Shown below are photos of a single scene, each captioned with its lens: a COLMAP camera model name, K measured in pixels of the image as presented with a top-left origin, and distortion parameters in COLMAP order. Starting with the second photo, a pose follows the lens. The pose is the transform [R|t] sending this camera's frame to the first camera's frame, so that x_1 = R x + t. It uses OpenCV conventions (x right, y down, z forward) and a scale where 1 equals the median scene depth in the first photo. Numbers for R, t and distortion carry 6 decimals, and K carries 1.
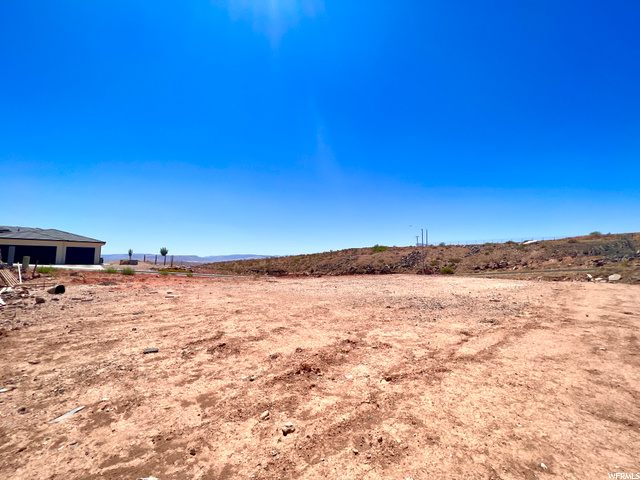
lens RADIAL K [[258.2, 0, 318.5], [0, 258.2, 237.5], [0, 0, 1]] dist [-0.002088, 0.000860]
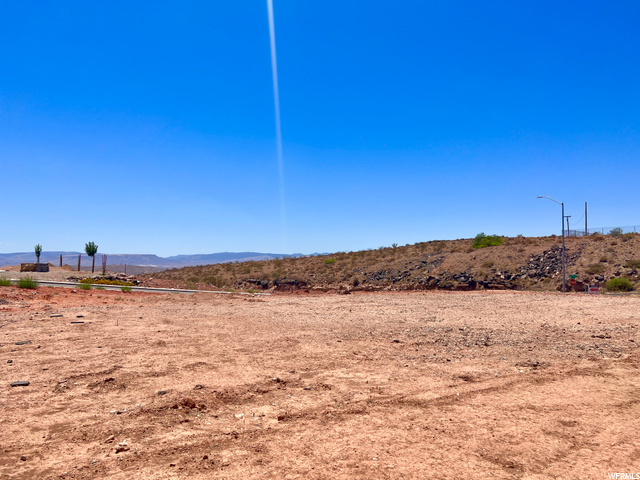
lens RADIAL K [[487.2, 0, 321.7], [0, 487.2, 238.0], [0, 0, 1]] dist [0.038125, -0.041315]
pose [[0.993464, -0.005506, -0.114013, 0.092740], [0.009777, 0.999270, 0.036936, -0.011257], [0.113727, -0.037809, 0.992792, -0.078325]]
